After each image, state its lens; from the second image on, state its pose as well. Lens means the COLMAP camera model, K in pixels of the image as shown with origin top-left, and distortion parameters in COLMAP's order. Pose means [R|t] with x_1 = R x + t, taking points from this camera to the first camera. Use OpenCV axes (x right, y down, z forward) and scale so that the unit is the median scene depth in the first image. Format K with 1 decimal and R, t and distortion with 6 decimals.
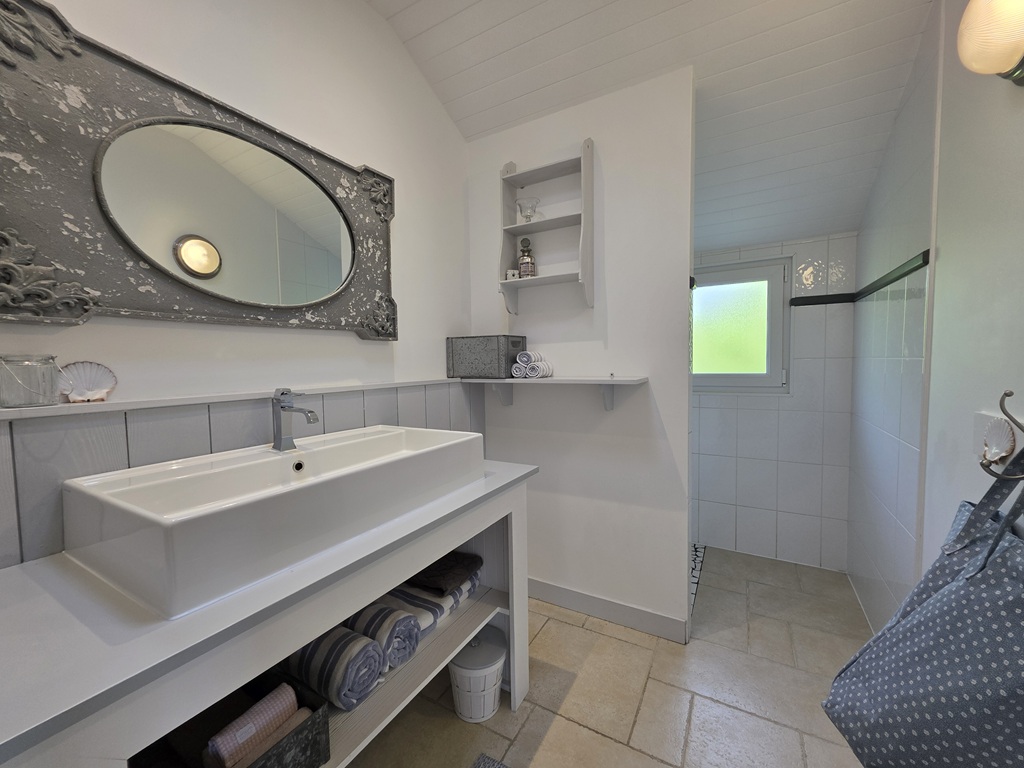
lens RADIAL K [[410.9, 0, 513.1], [0, 410.9, 384.7], [0, 0, 1]] dist [-0.001016, 0.000412]
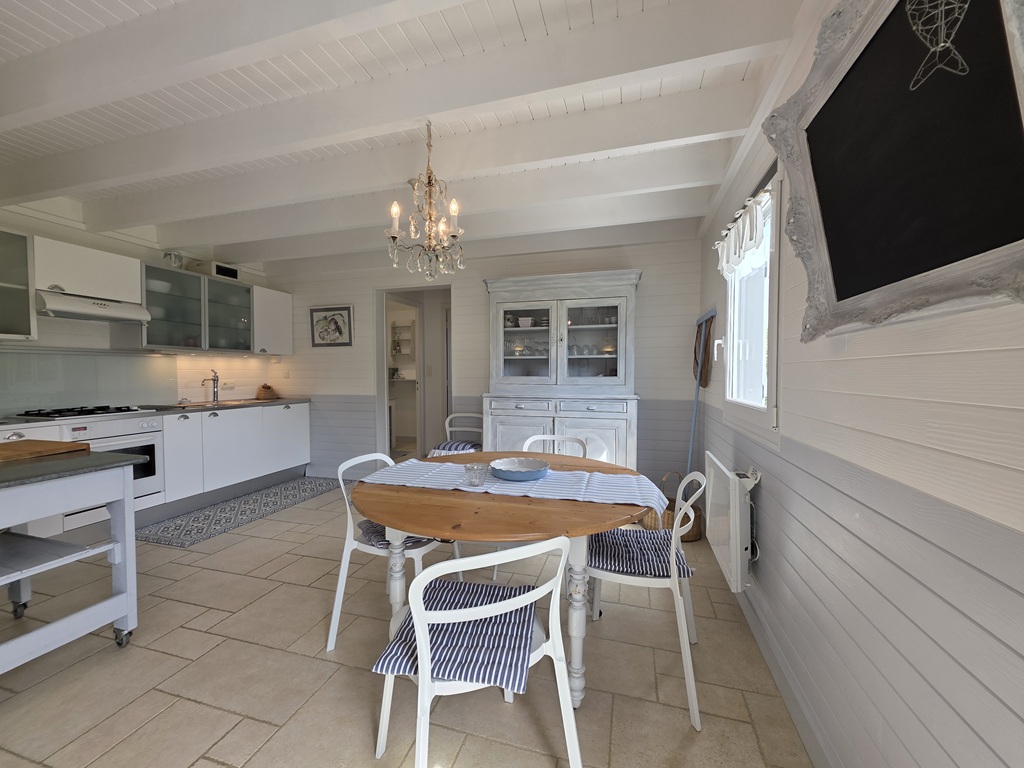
lens RADIAL K [[410.9, 0, 511.5], [0, 410.9, 384.9], [0, 0, 1]] dist [-0.001016, 0.000412]
pose [[0.970421, 0.006861, 0.241322, 0.137041], [-0.000149, 0.999613, -0.027819, 0.140315], [-0.241420, 0.026960, 0.970046, -2.920645]]
